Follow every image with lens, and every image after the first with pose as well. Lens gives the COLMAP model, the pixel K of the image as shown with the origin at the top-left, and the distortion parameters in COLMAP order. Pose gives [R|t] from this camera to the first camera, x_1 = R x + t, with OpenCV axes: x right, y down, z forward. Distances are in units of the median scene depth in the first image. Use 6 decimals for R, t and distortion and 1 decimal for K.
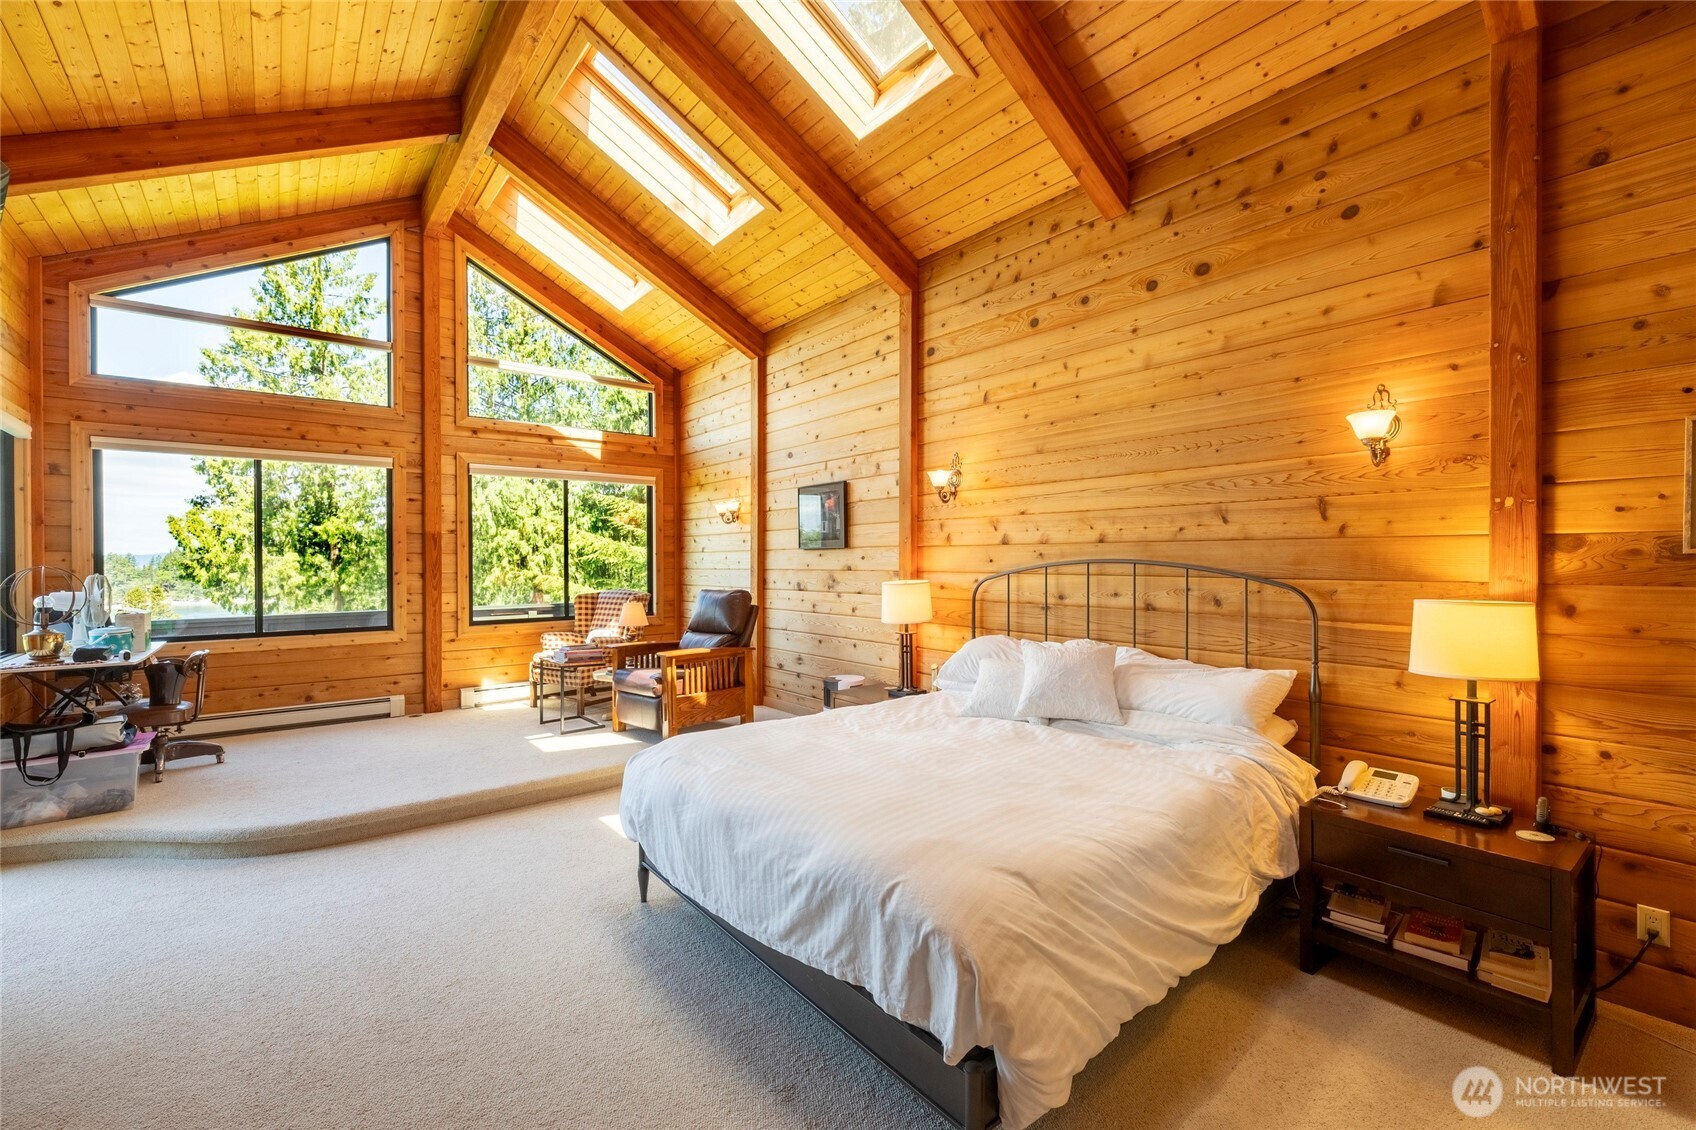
lens RADIAL K [[708.3, 0, 851.4], [0, 708.3, 564.5], [0, 0, 1]] dist [-0.002101, 0.000764]
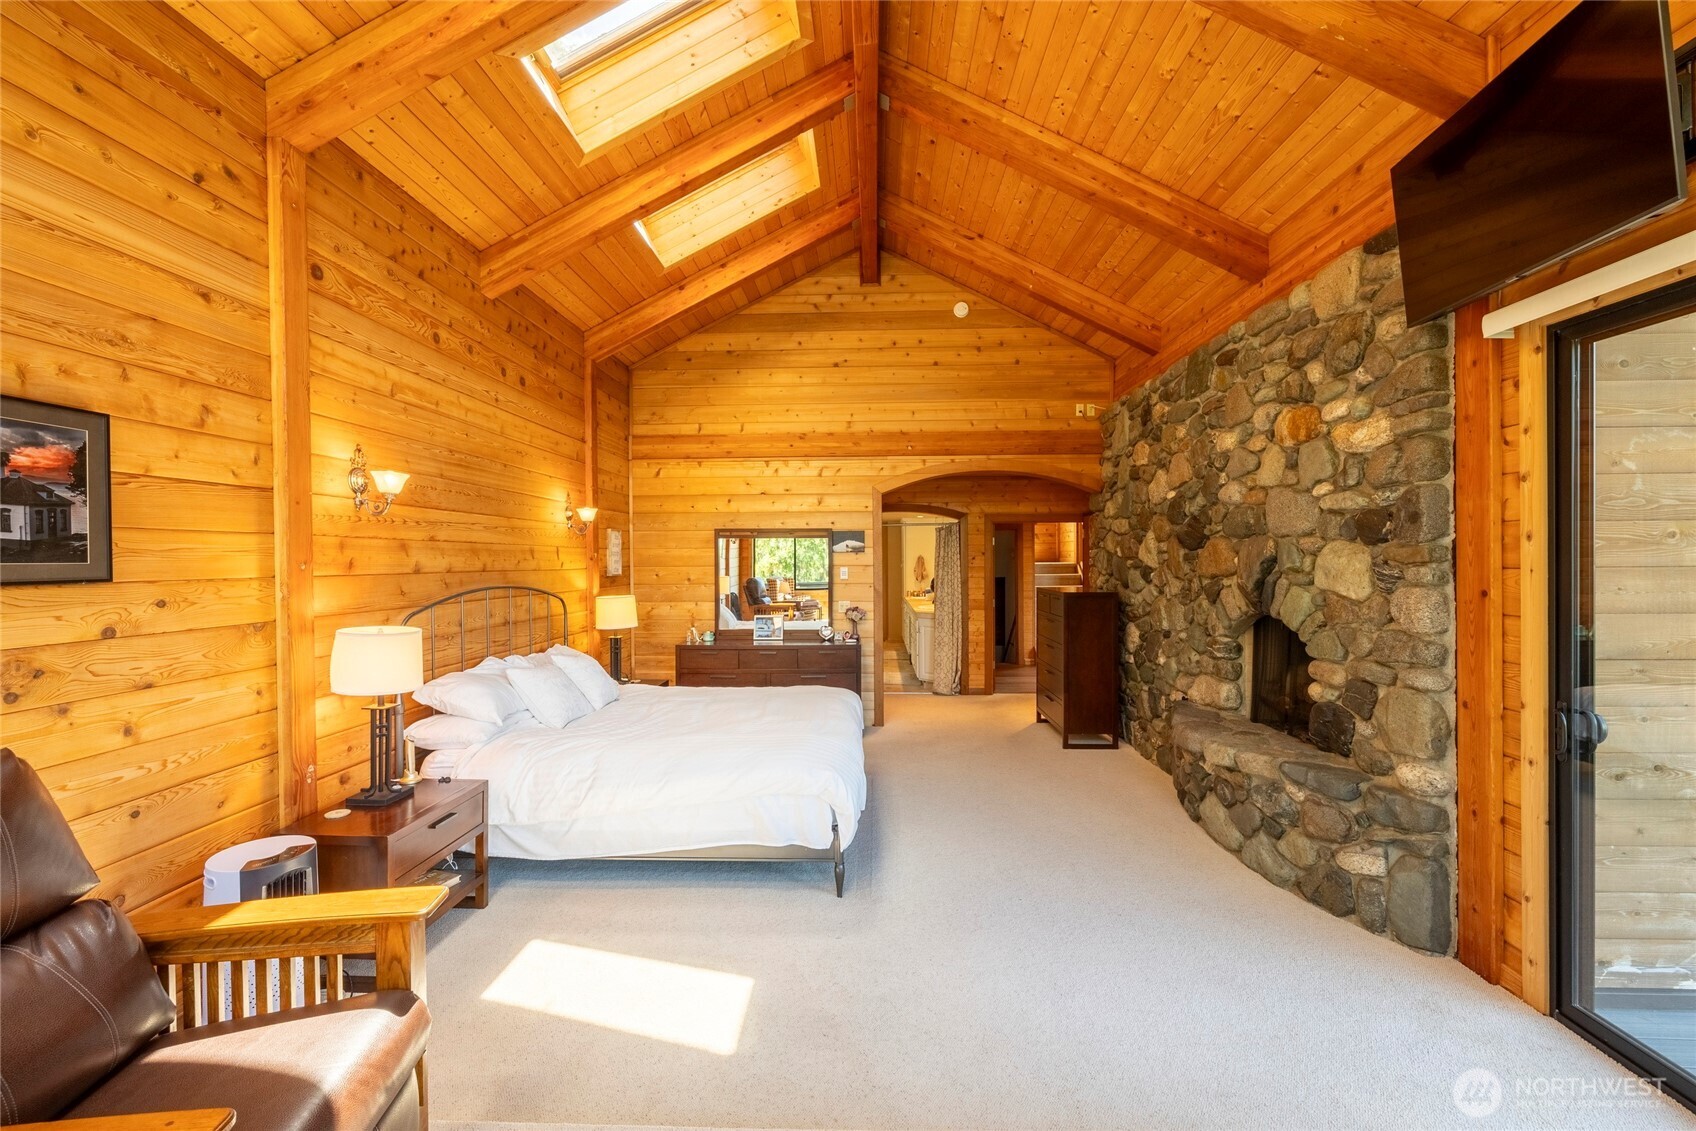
lens RADIAL K [[708.3, 0, 844.1], [0, 708.3, 564.3], [0, 0, 1]] dist [-0.002101, 0.000764]
pose [[-0.749227, 0.006057, 0.662286, -0.721353], [0.016373, 0.999822, 0.009378, -0.037622], [-0.662111, 0.017870, -0.749193, 1.265149]]
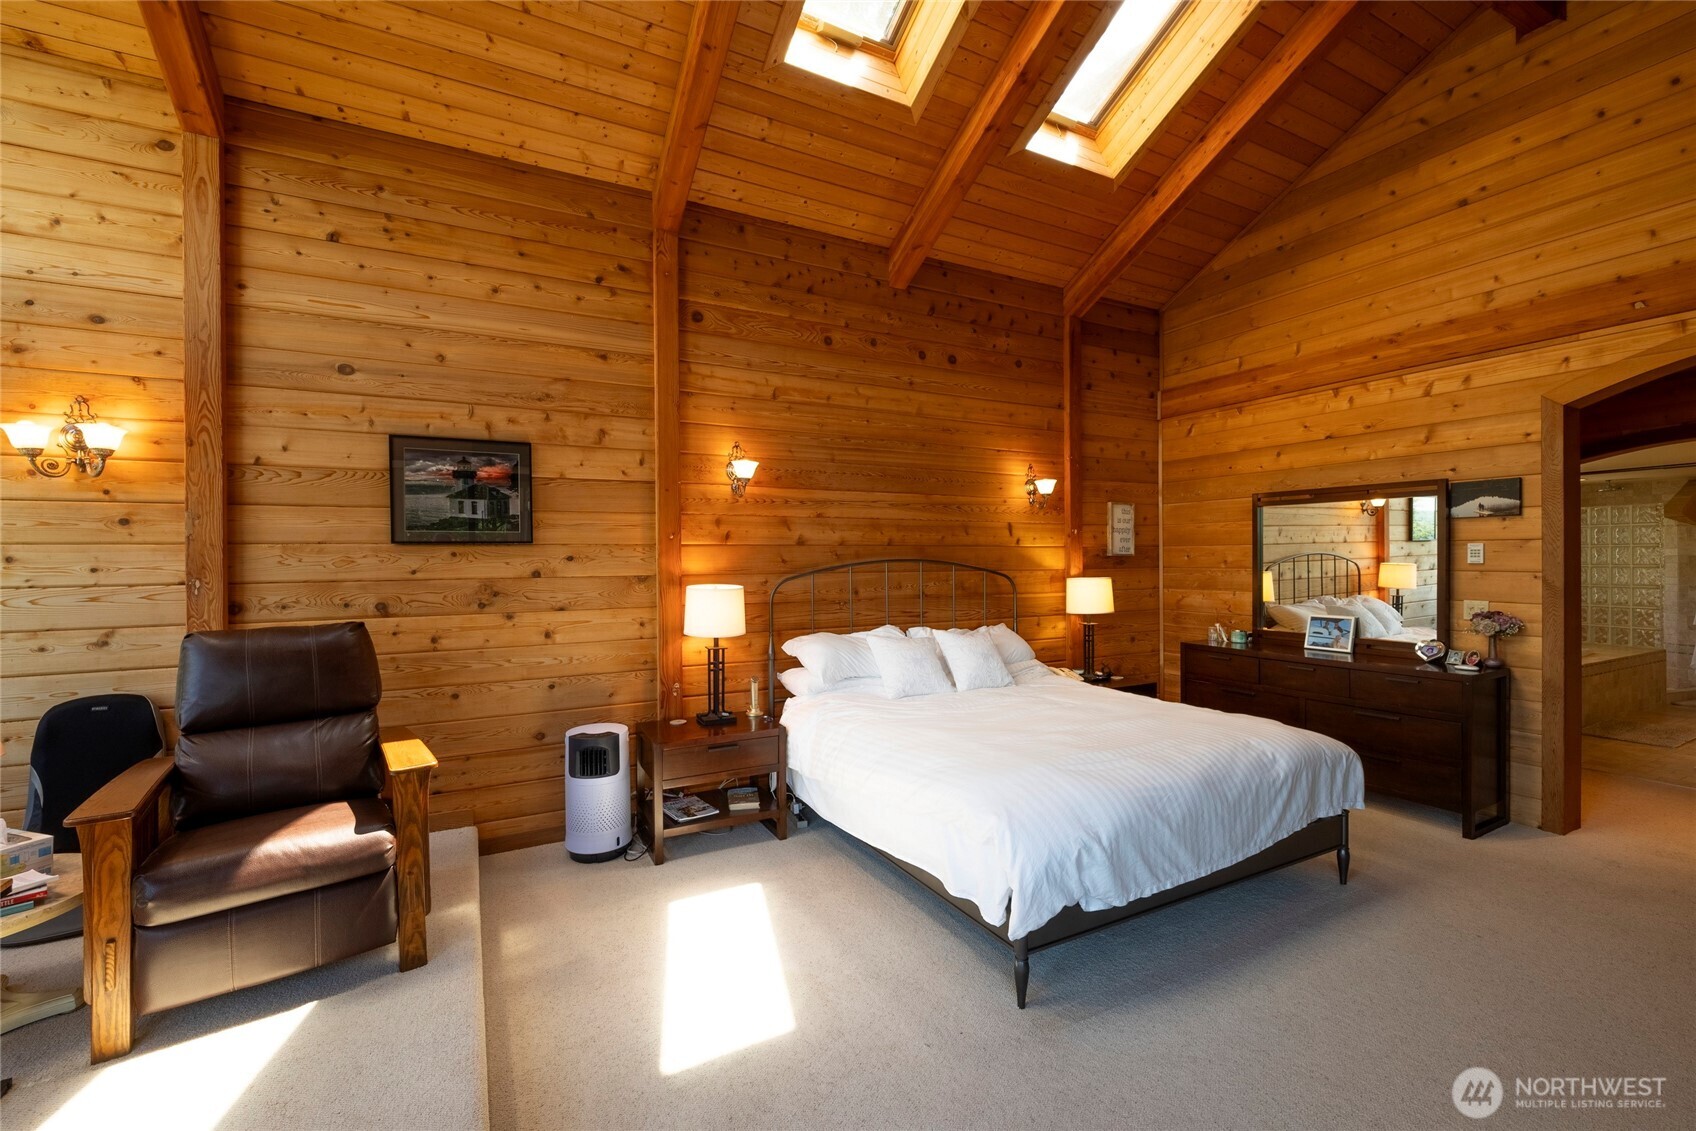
lens RADIAL K [[708.3, 0, 844.0], [0, 708.3, 562.9], [0, 0, 1]] dist [-0.002101, 0.000764]
pose [[0.197443, -0.002142, 0.980312, -0.747061], [0.013413, 0.999910, -0.000517, -0.001002], [-0.980223, 0.013251, 0.197454, 0.717790]]
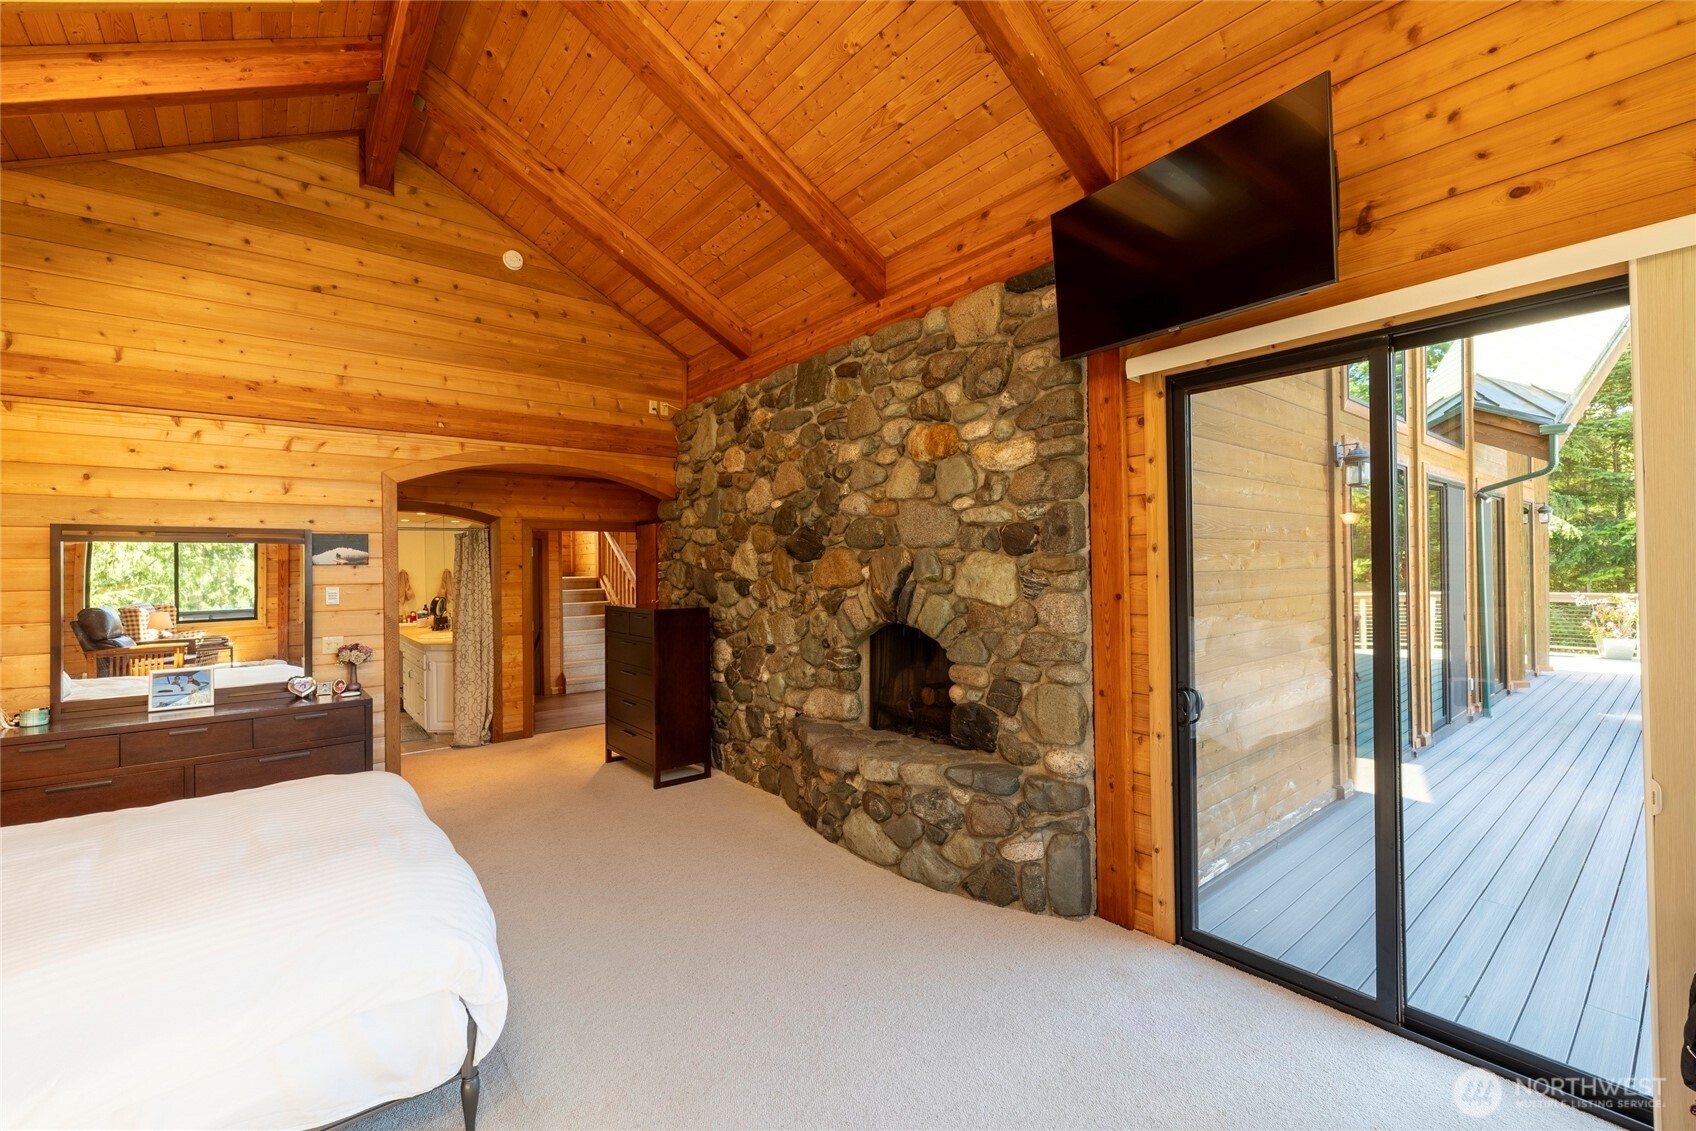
lens RADIAL K [[708.3, 0, 843.9], [0, 708.3, 563.1], [0, 0, 1]] dist [-0.002101, 0.000764]
pose [[-0.999788, 0.020571, -0.001001, -0.455907], [0.020569, 0.999786, 0.002084, -0.038794], [0.001043, 0.002063, -0.999997, 1.160228]]
